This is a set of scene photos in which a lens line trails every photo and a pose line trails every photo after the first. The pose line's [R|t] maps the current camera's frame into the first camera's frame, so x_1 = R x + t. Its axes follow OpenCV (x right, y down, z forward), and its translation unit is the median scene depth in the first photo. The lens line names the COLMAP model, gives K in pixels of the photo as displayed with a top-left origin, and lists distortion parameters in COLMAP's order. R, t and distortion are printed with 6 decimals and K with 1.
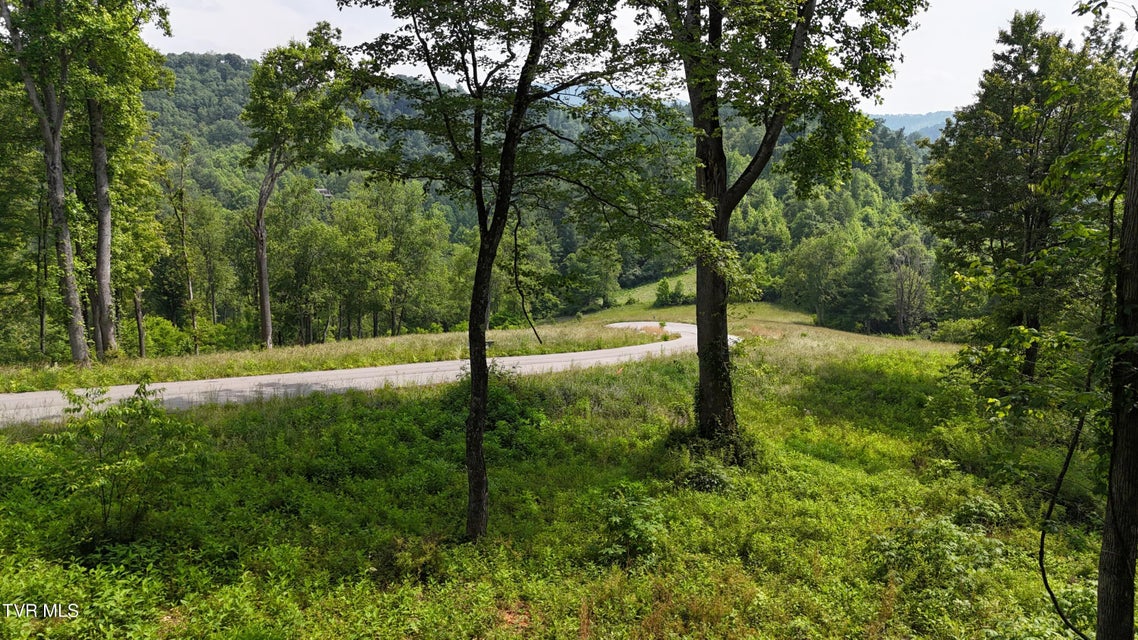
lens RADIAL K [[828.5, 0, 563.3], [0, 828.5, 323.1], [0, 0, 1]] dist [0.059202, -0.051382]
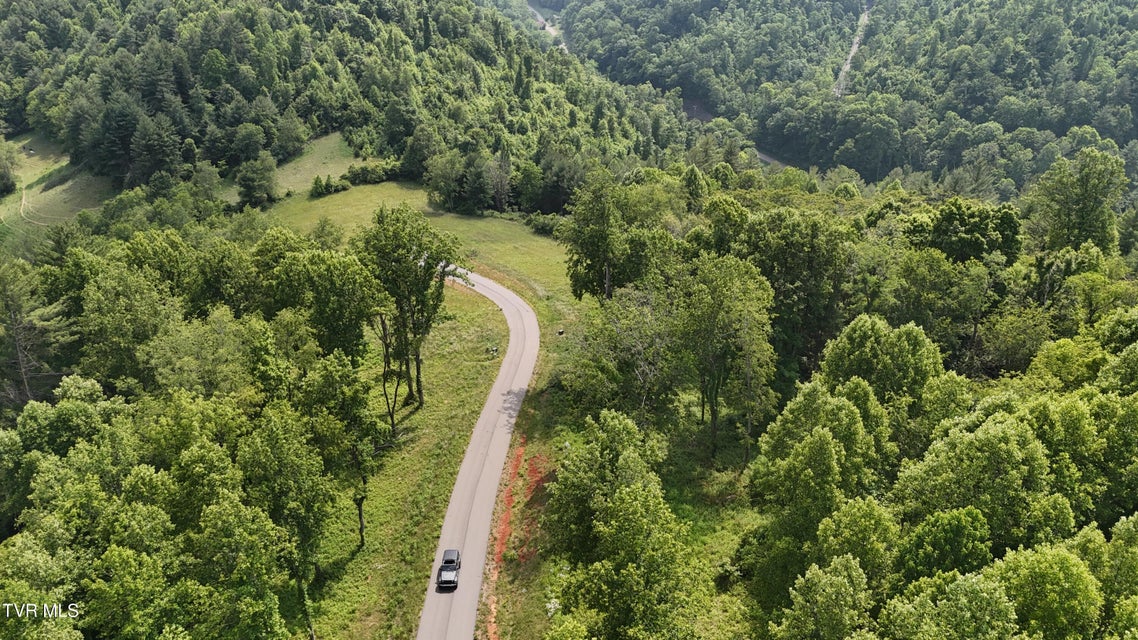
lens RADIAL K [[828.5, 0, 569.9], [0, 828.5, 320.1], [0, 0, 1]] dist [0.059202, -0.051382]
pose [[0.802652, -0.265375, 0.534159, -0.325674], [0.092984, 0.940292, 0.327423, -0.231626], [-0.589155, -0.213138, 0.779402, -0.335627]]
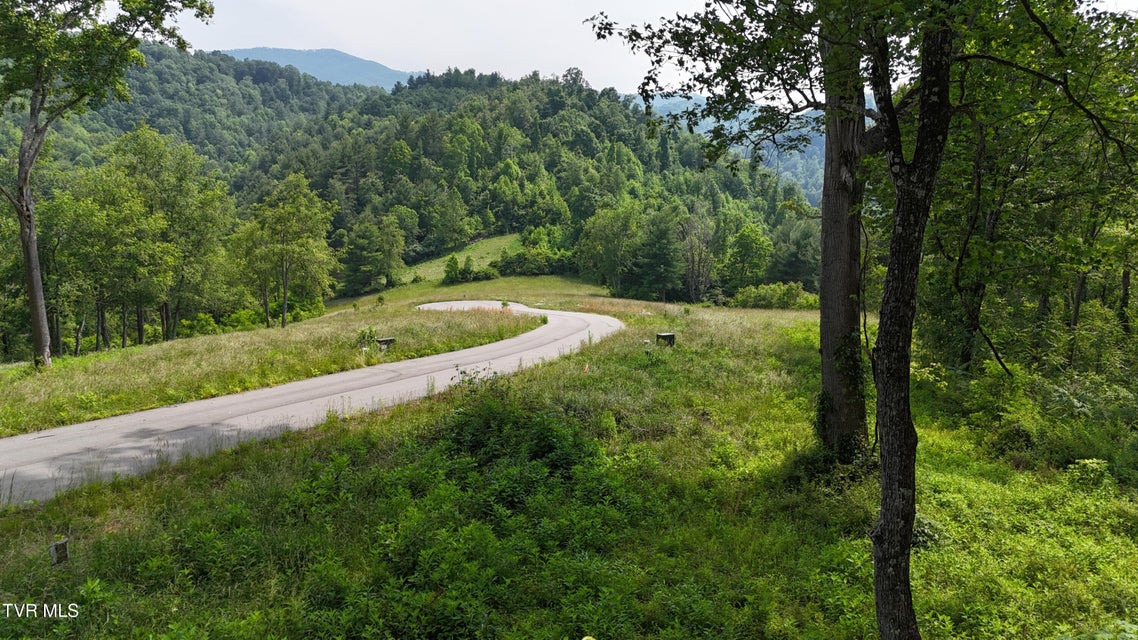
lens RADIAL K [[828.5, 0, 575.1], [0, 828.5, 327.0], [0, 0, 1]] dist [0.059202, -0.051382]
pose [[0.952256, -0.054217, 0.300447, -0.034802], [0.043667, 0.998174, 0.041726, -0.003416], [-0.302161, -0.026615, 0.952885, 0.042034]]
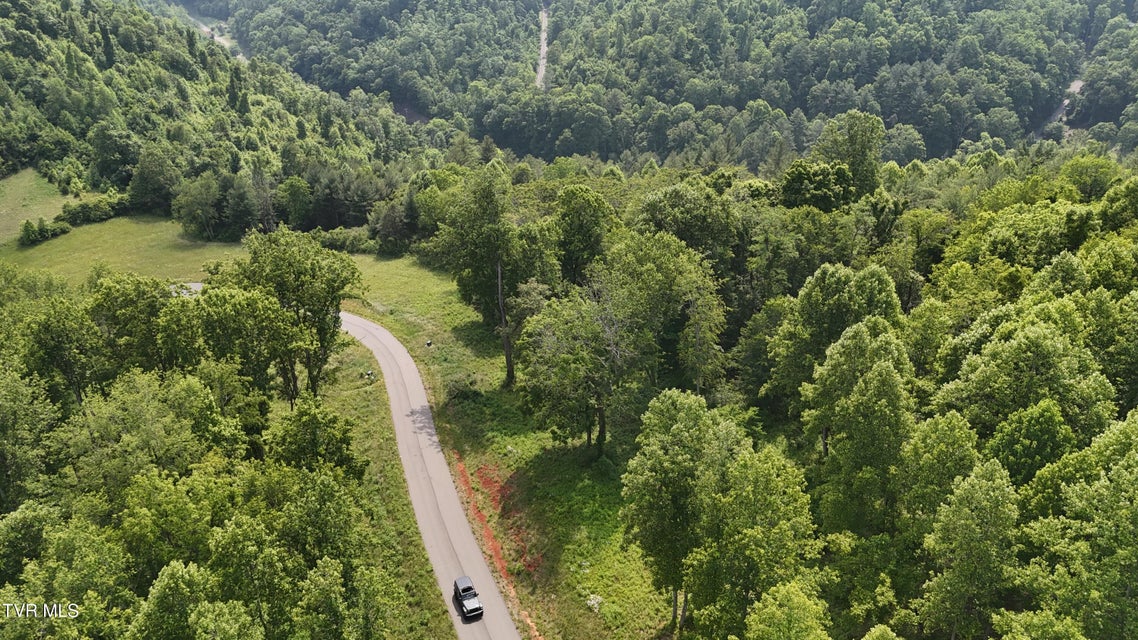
lens RADIAL K [[828.5, 0, 566.3], [0, 828.5, 321.2], [0, 0, 1]] dist [0.059202, -0.051382]
pose [[0.525543, -0.376798, 0.762776, -0.410116], [0.132834, 0.921921, 0.363892, -0.240728], [-0.840333, -0.089918, 0.534561, -0.240614]]
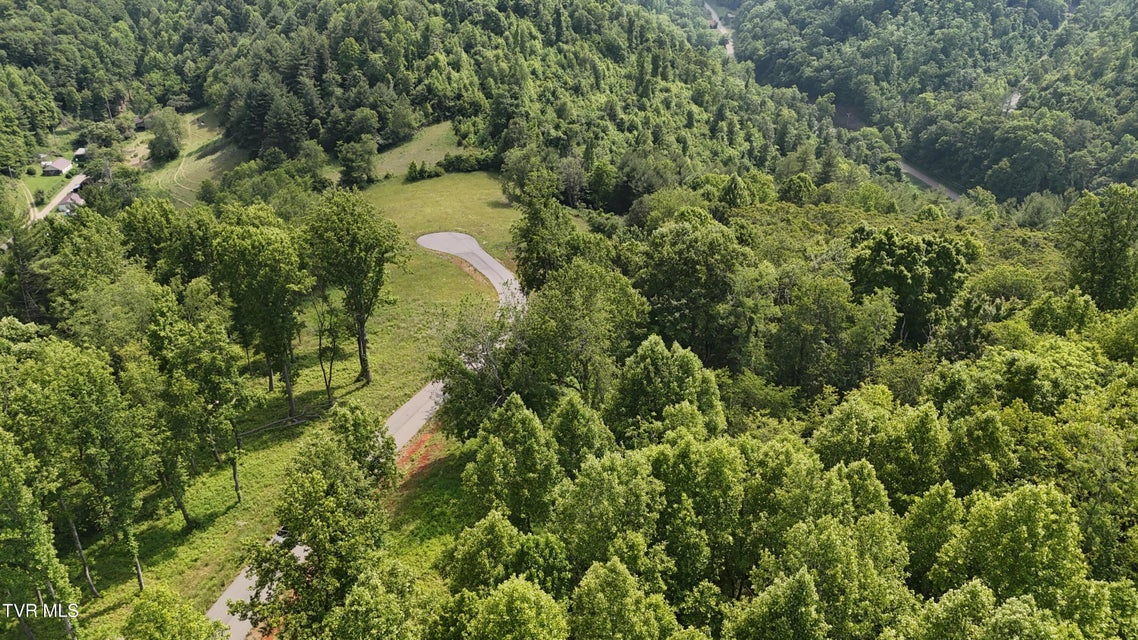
lens RADIAL K [[828.5, 0, 571.0], [0, 828.5, 321.3], [0, 0, 1]] dist [0.059202, -0.051382]
pose [[0.915468, -0.178483, 0.360641, -0.187310], [0.059845, 0.946670, 0.316598, -0.222057], [-0.397916, -0.268253, 0.877327, -0.418838]]
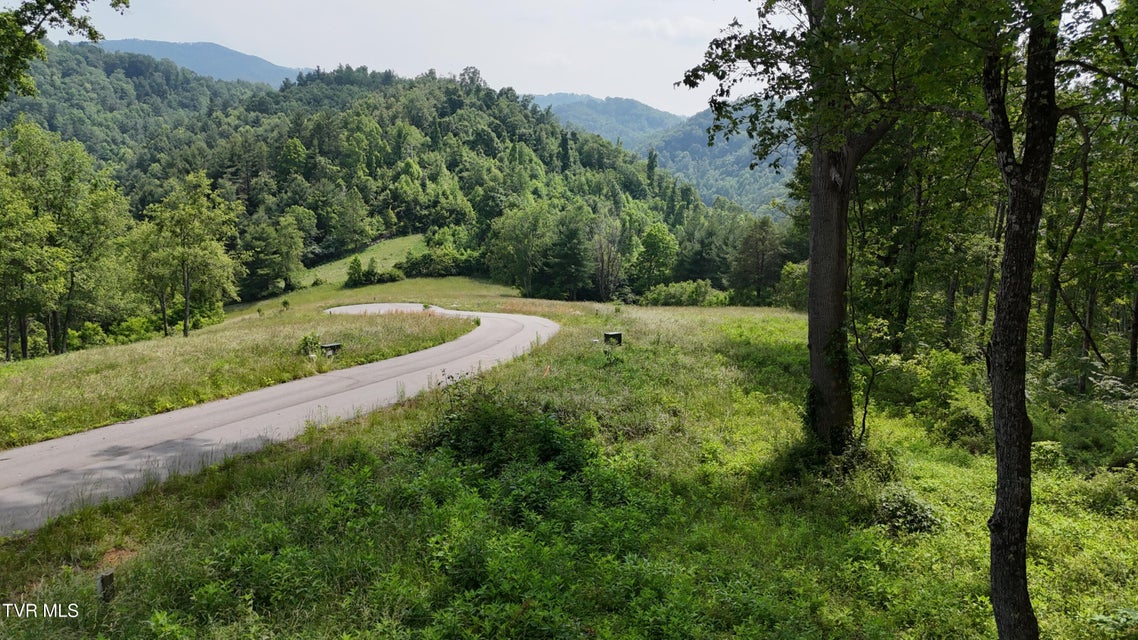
lens RADIAL K [[828.5, 0, 574.4], [0, 828.5, 325.2], [0, 0, 1]] dist [0.059202, -0.051382]
pose [[0.907735, -0.073230, 0.413103, -0.045270], [0.059626, 0.997172, 0.045746, -0.004098], [-0.415285, -0.016893, 0.909535, 0.046779]]
